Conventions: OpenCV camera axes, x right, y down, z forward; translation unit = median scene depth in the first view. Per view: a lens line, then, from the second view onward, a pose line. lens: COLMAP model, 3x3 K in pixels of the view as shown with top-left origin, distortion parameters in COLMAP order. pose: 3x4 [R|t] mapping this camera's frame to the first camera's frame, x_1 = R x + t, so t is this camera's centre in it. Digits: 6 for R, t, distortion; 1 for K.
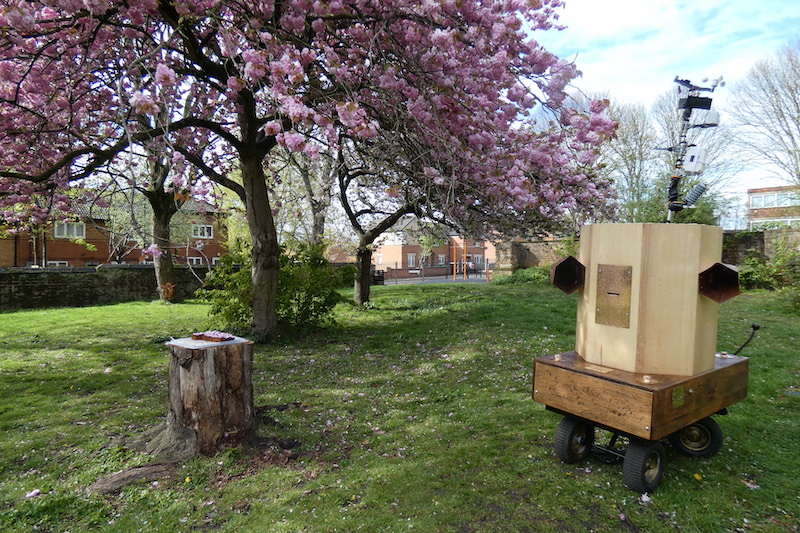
lens RADIAL K [[476.7, 0, 403.0], [0, 476.7, 263.7], [0, 0, 1]] dist [-0.016740, 0.017682]
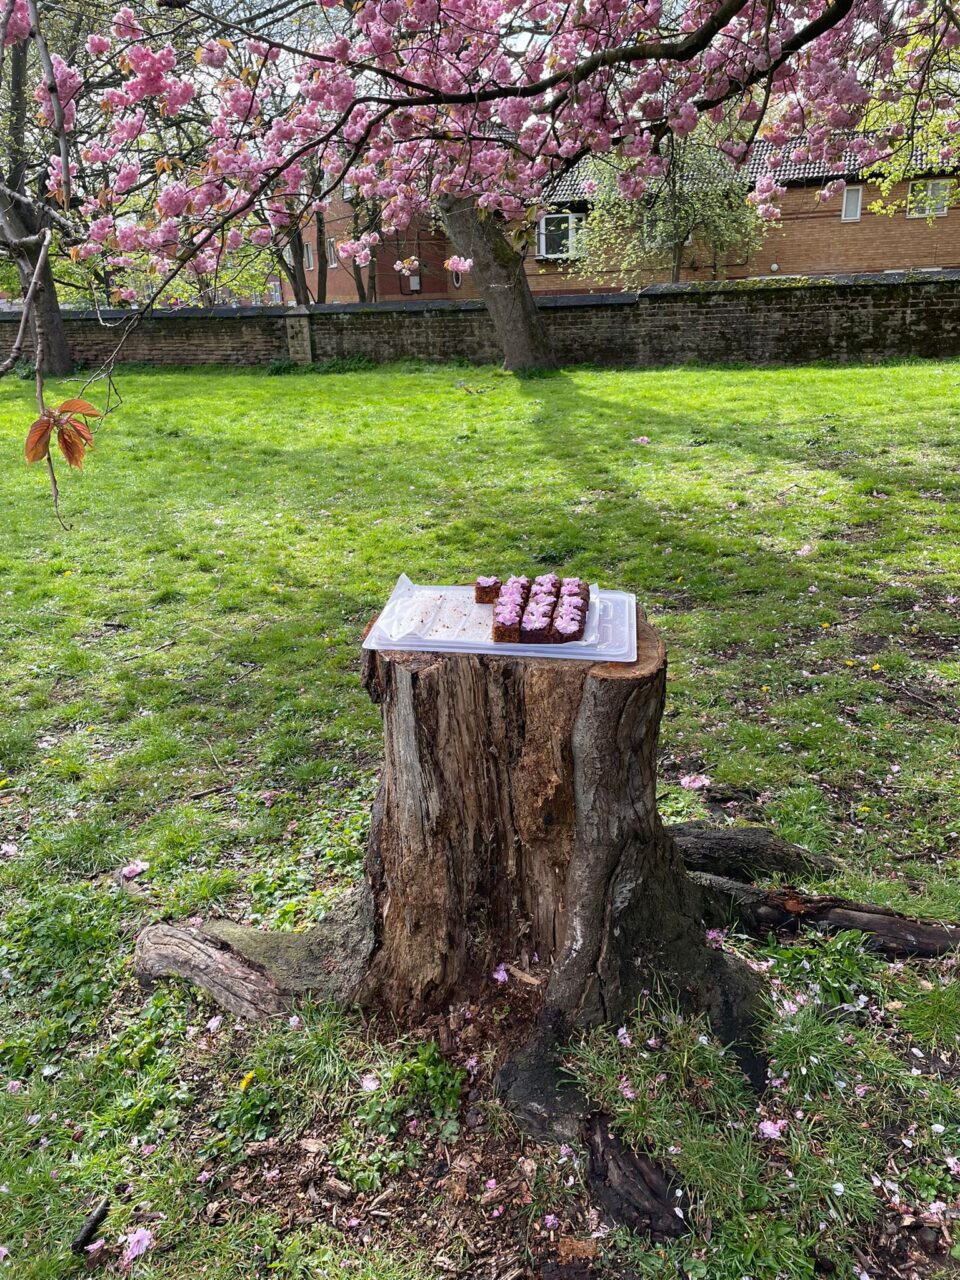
lens RADIAL K [[957.6, 0, 483.0], [0, 957.6, 625.4], [0, 0, 1]] dist [0.055546, -0.026643]
pose [[0.374687, 0.293521, -0.879463, 0.017883], [0.045168, 0.941659, 0.333523, -0.003348], [0.926050, -0.164691, 0.339570, 0.317318]]
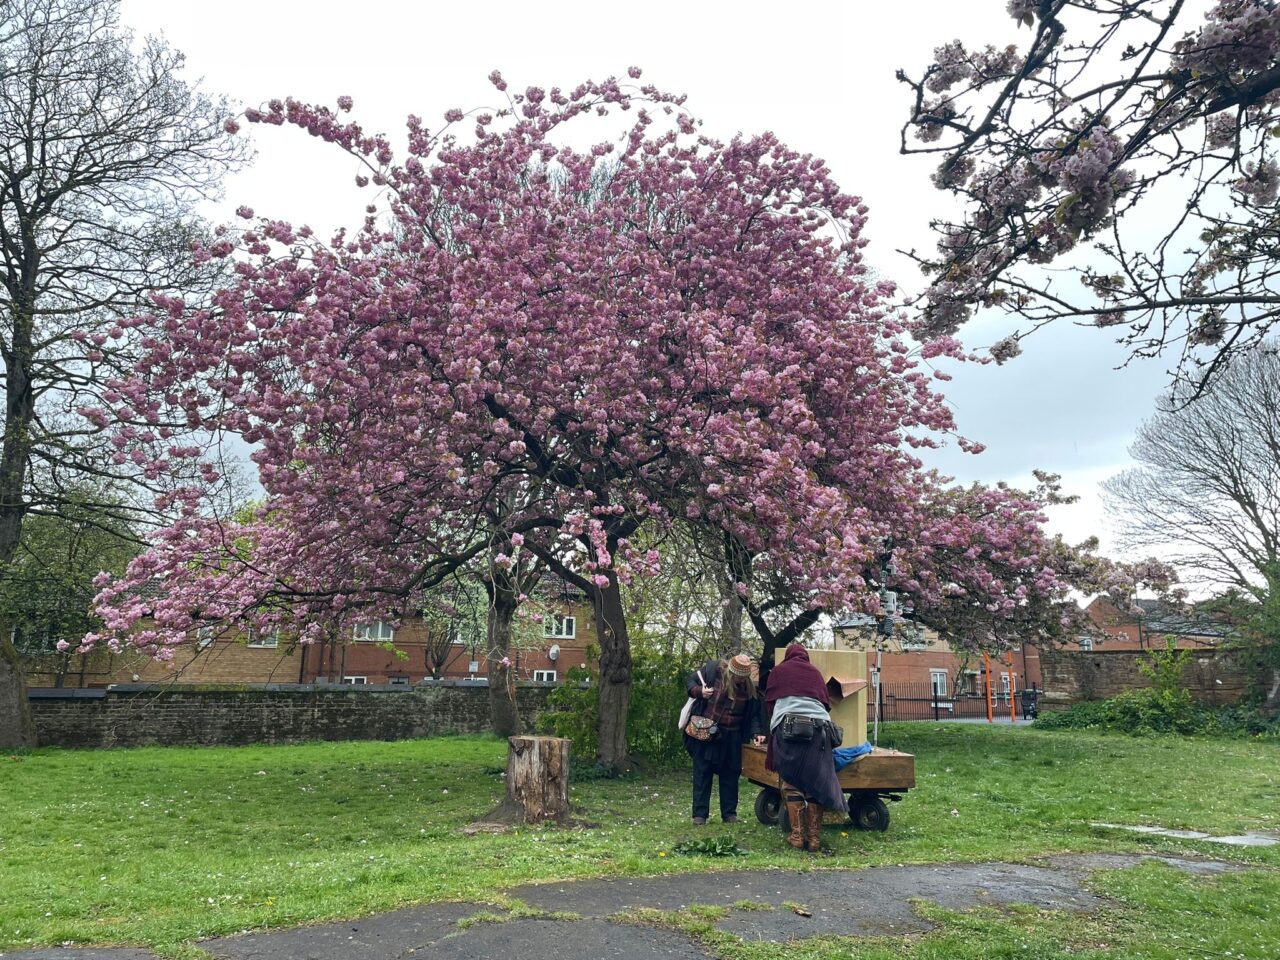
lens RADIAL K [[957.6, 0, 641.1], [0, 957.6, 473.0], [0, 0, 1]] dist [0.055546, -0.026643]
pose [[0.949307, -0.058303, -0.308895, 0.272432], [-0.009705, 0.976745, -0.214182, 0.007439], [0.314200, 0.206323, 0.926666, -0.567949]]
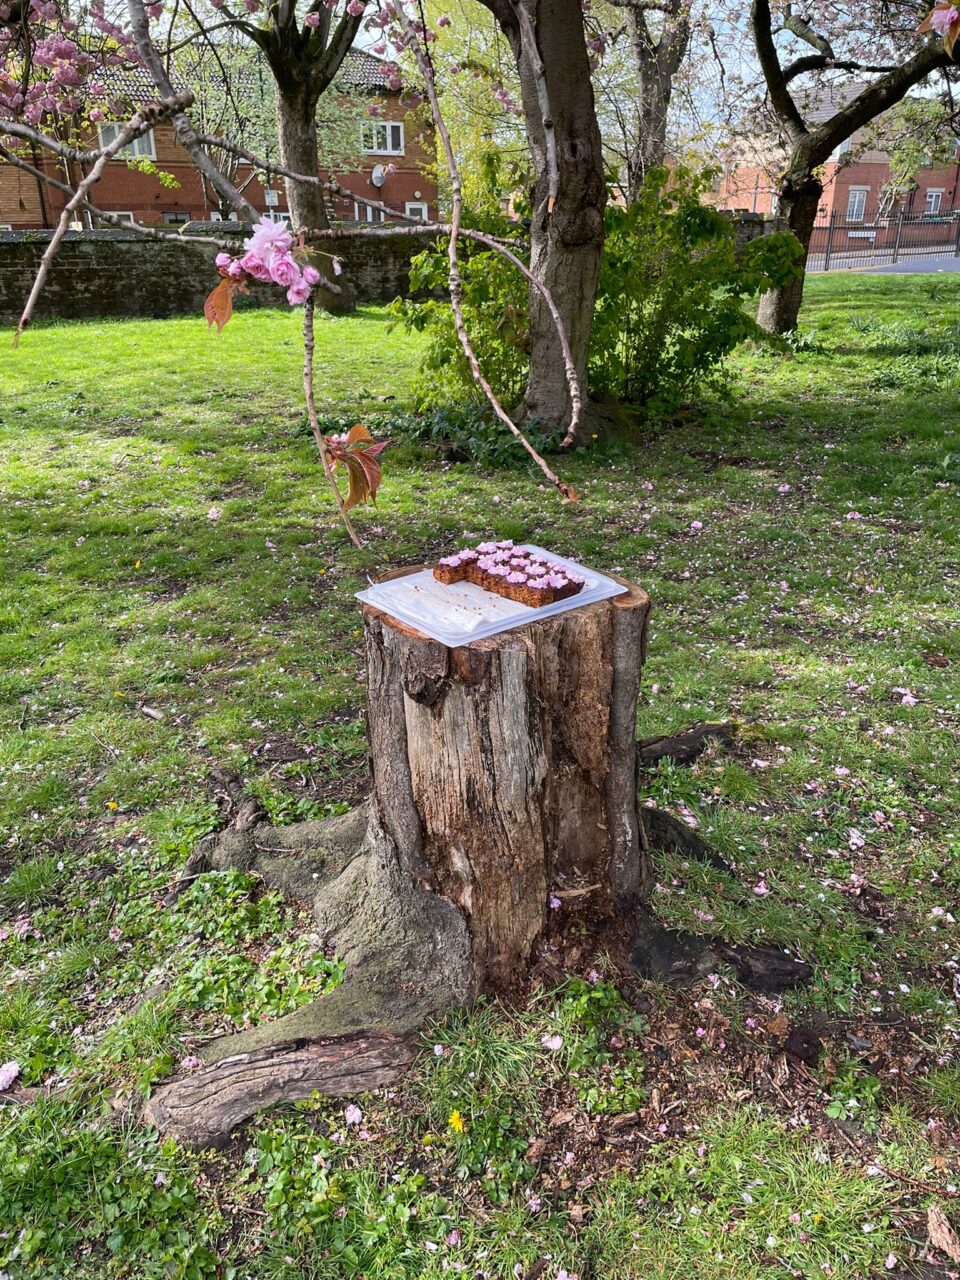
lens RADIAL K [[957.6, 0, 479.7], [0, 957.6, 624.1], [0, 0, 1]] dist [0.055546, -0.026643]
pose [[0.953772, 0.114123, -0.278019, -0.101809], [0.003947, 0.920258, 0.391293, -0.013953], [0.300504, -0.374302, 0.877266, 0.197610]]
